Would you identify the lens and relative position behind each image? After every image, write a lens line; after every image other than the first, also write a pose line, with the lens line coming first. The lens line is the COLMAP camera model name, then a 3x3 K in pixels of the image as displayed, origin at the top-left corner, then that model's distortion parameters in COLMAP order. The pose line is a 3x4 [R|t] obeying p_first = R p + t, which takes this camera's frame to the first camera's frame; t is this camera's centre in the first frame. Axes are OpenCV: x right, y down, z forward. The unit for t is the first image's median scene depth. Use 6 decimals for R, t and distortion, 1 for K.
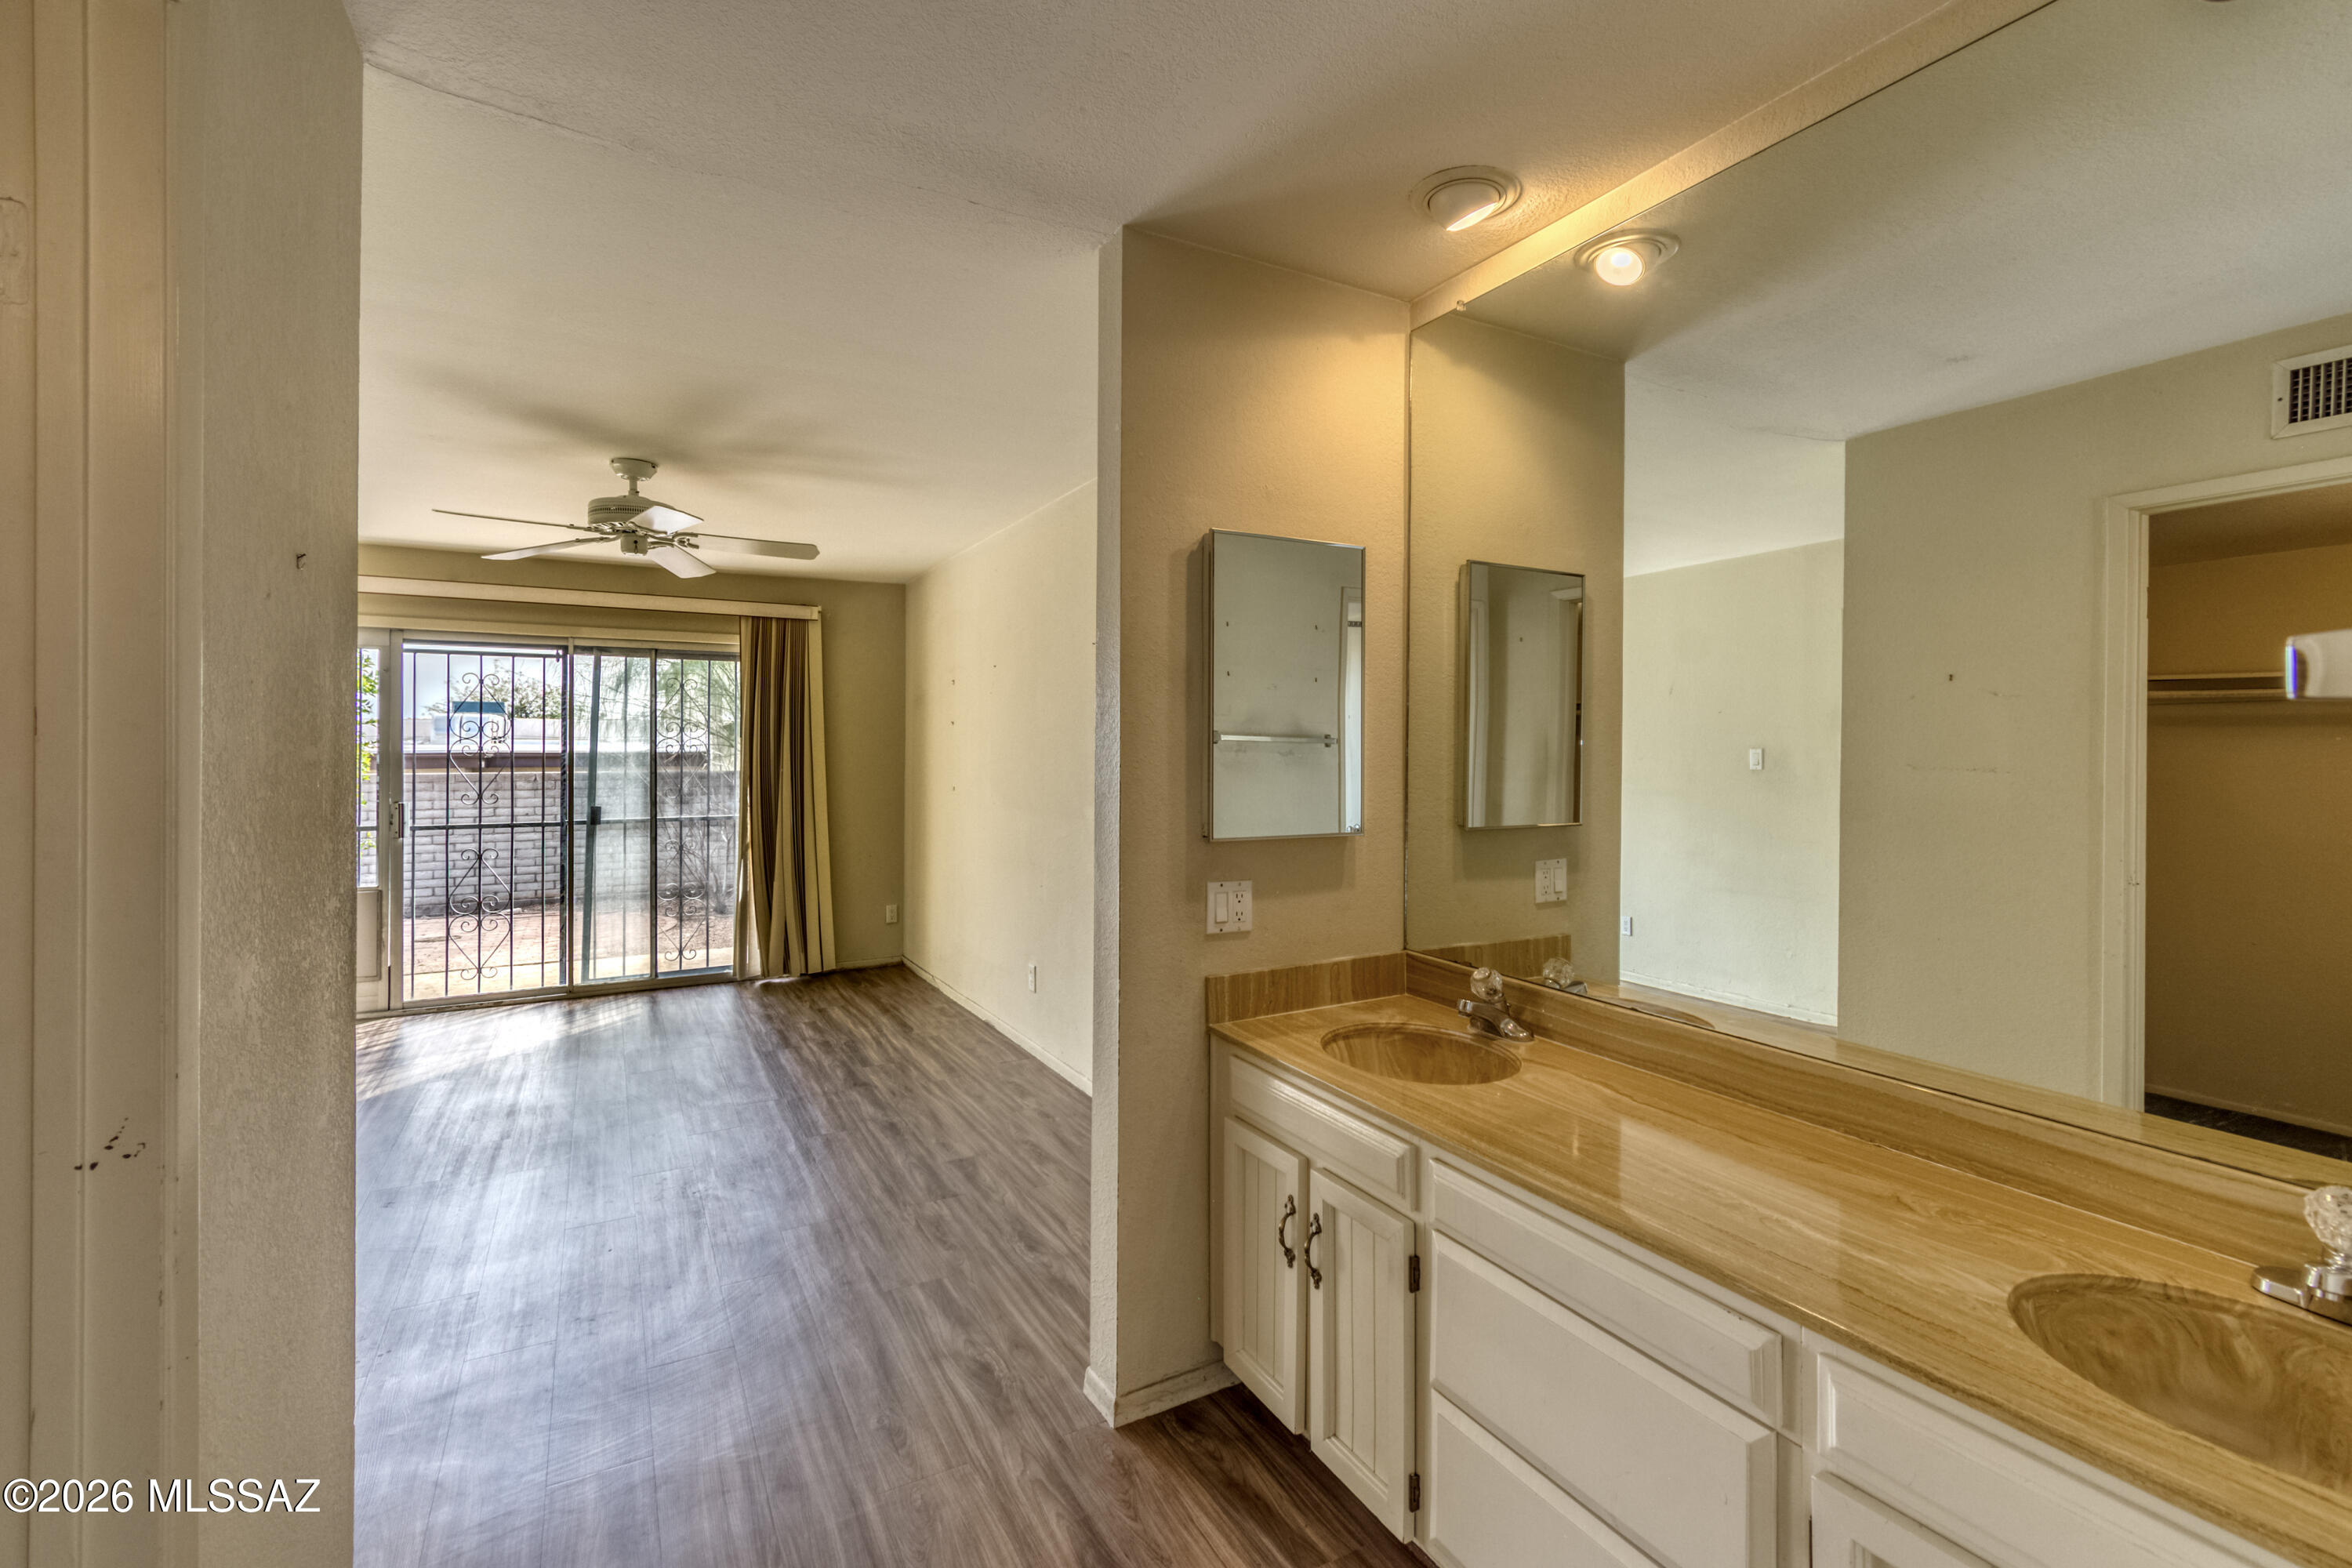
lens RADIAL K [[1062.6, 0, 1201.8], [0, 1062.6, 754.7], [0, 0, 1]] dist [0.006246, -0.001768]
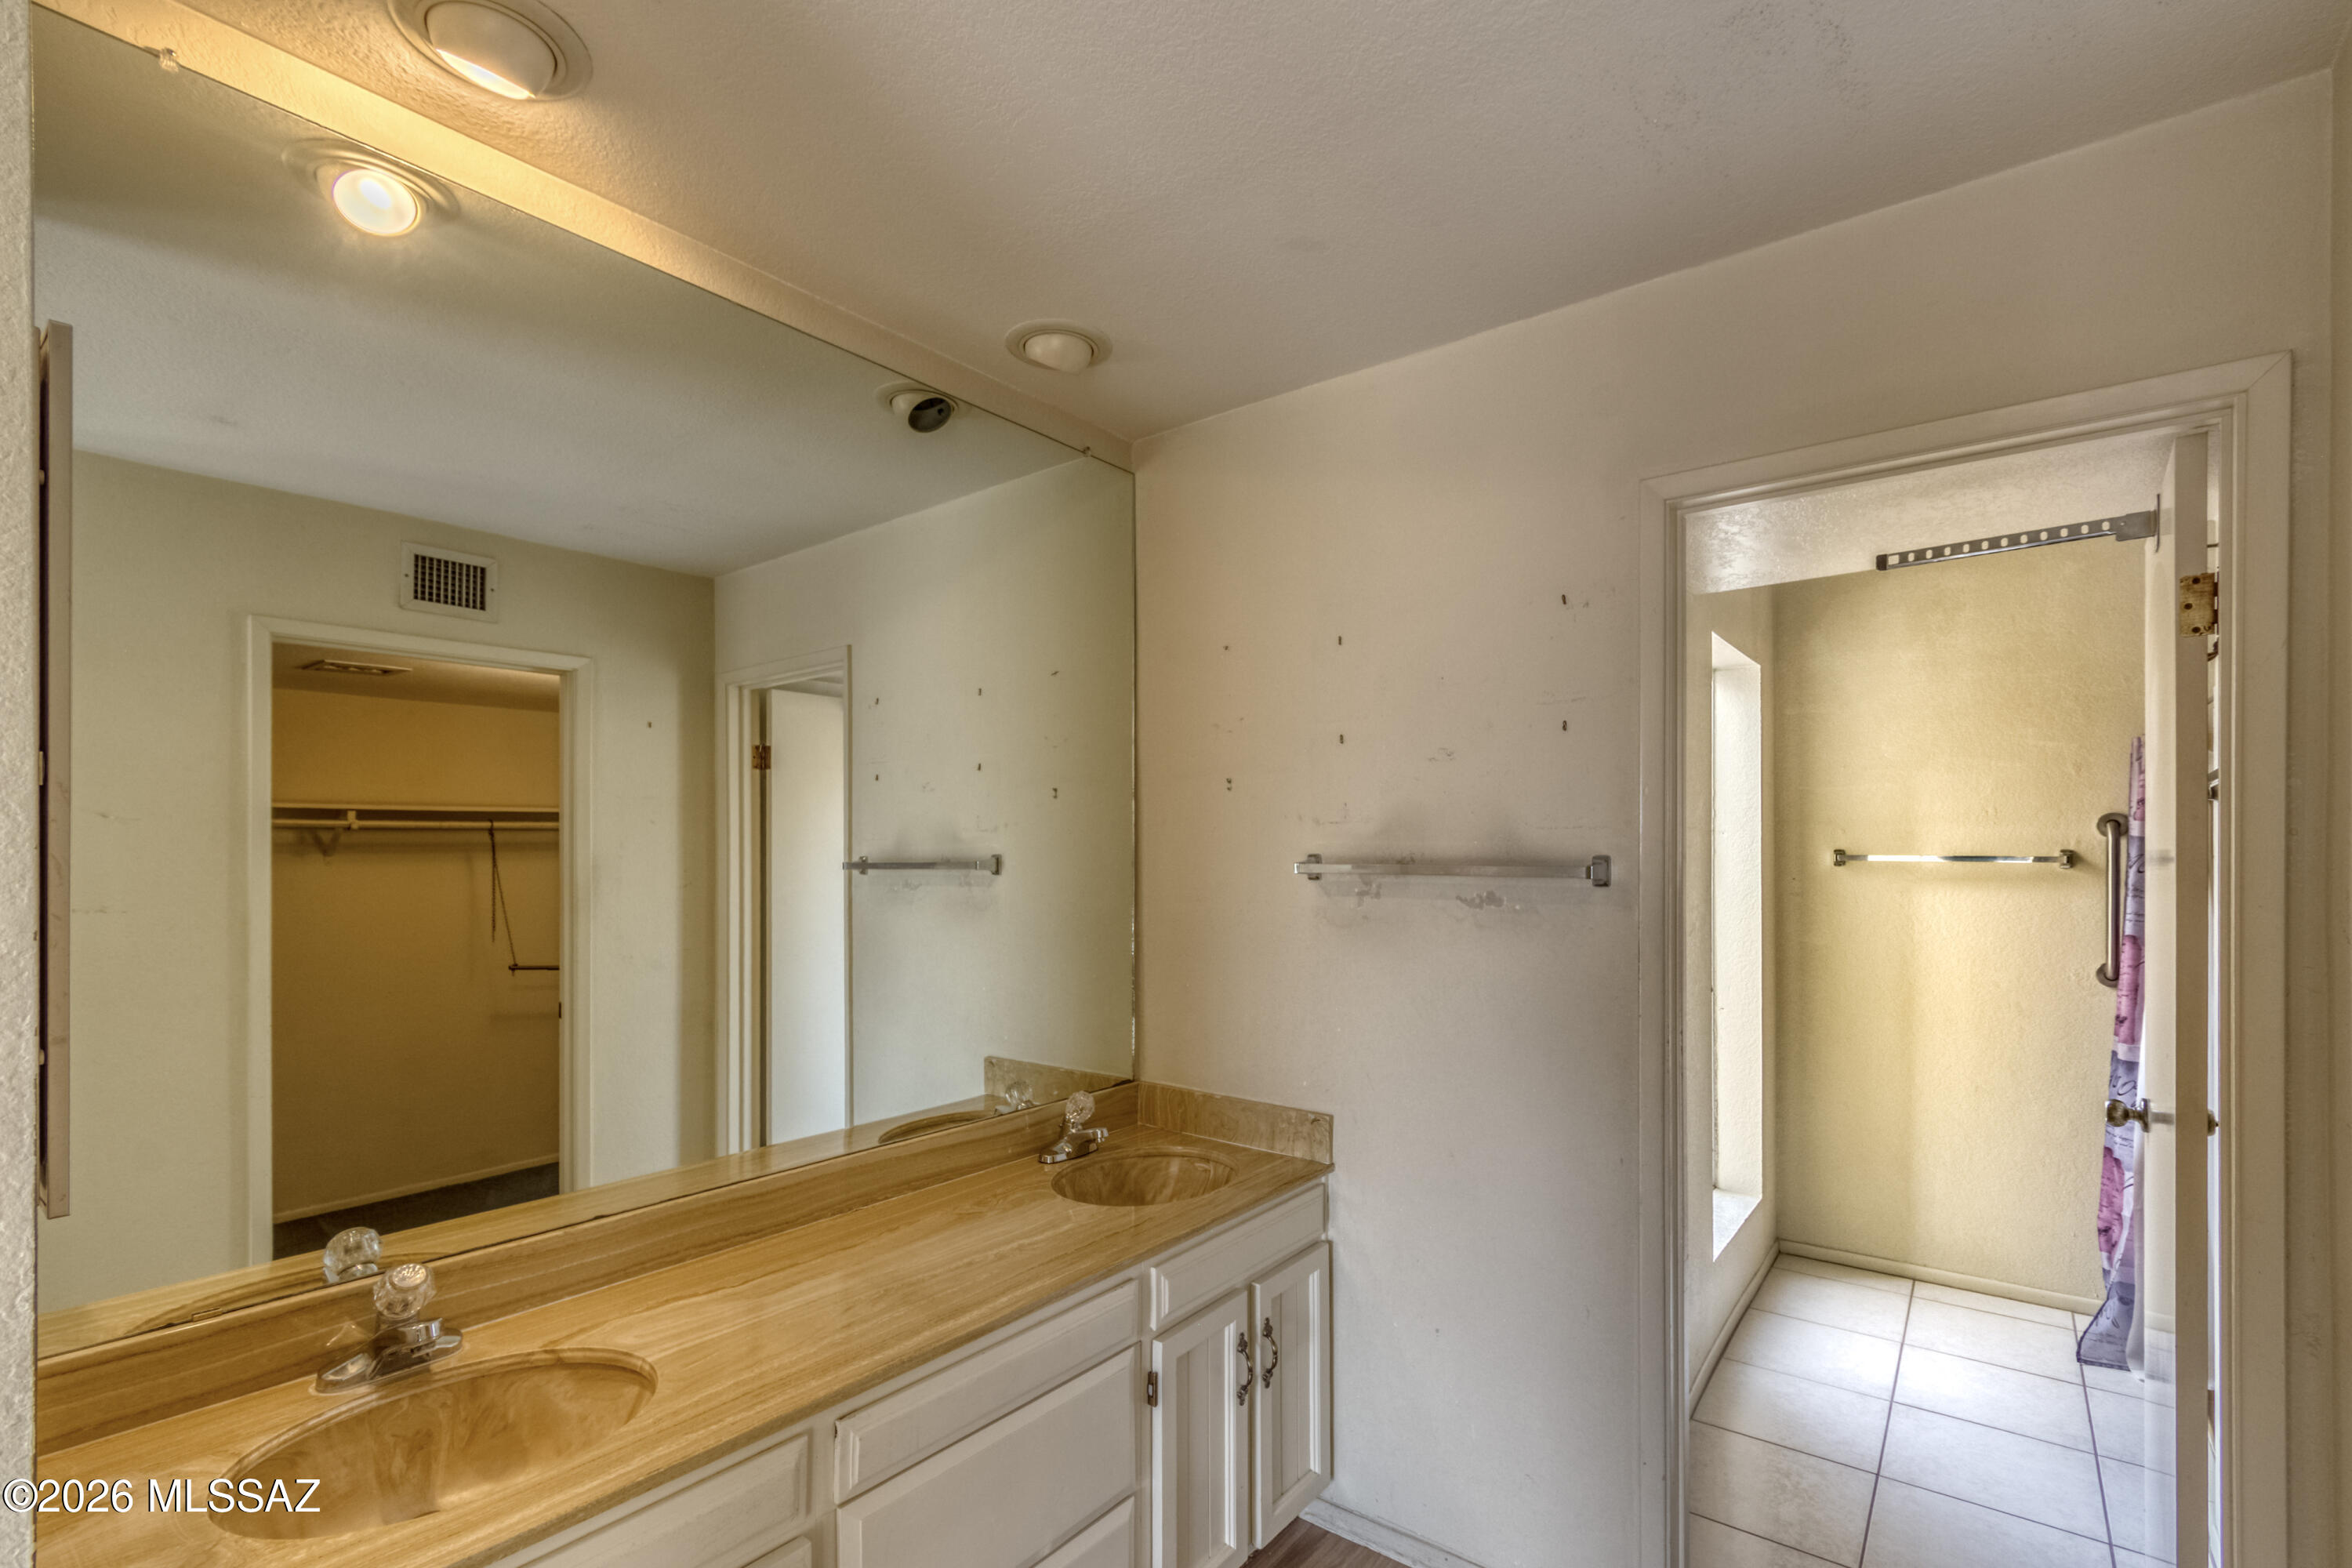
lens RADIAL K [[1062.6, 0, 1219.8], [0, 1062.6, 848.0], [0, 0, 1]] dist [0.006246, -0.001768]
pose [[-0.408365, 0.005403, 0.912803, -0.180606], [0.007420, 0.999969, -0.002600, -0.012608], [-0.912789, 0.005712, -0.408392, 0.304987]]
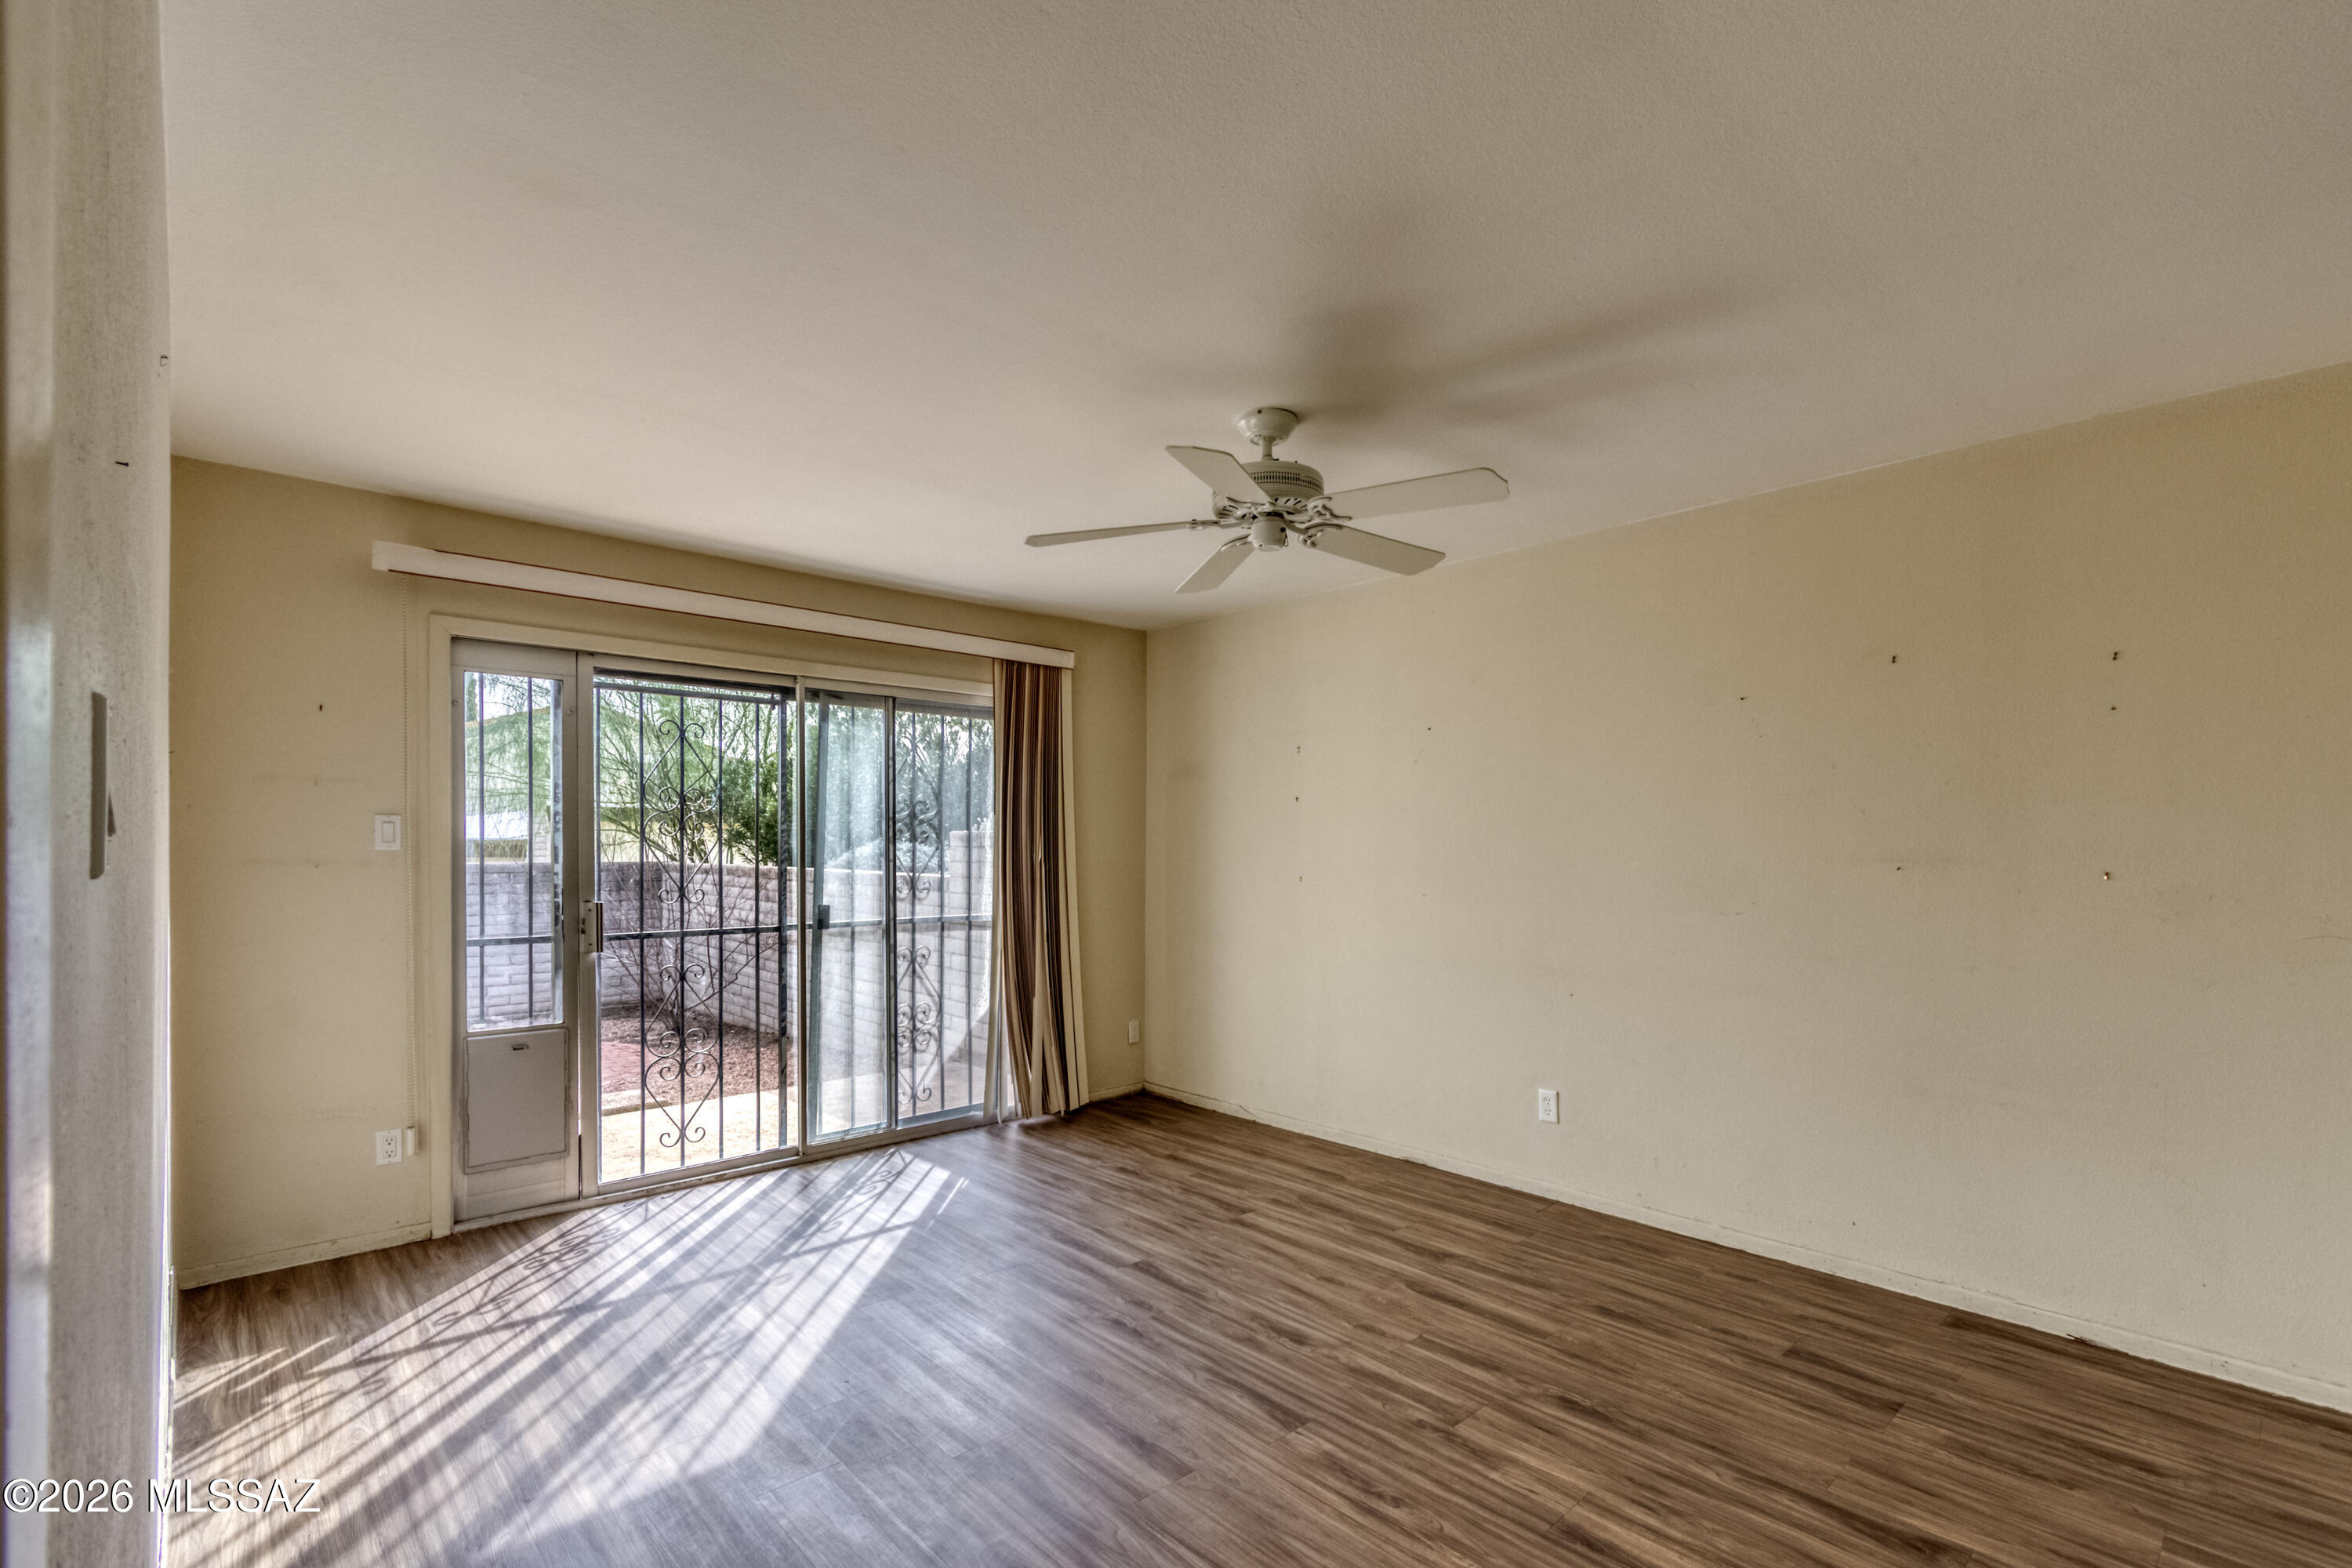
lens RADIAL K [[1062.6, 0, 1198.4], [0, 1062.6, 857.3], [0, 0, 1]] dist [0.006246, -0.001768]
pose [[0.969427, -0.000464, 0.245381, -0.524923], [-0.001480, 0.999969, 0.007737, 0.009586], [-0.245377, -0.007863, 0.969396, 0.223696]]
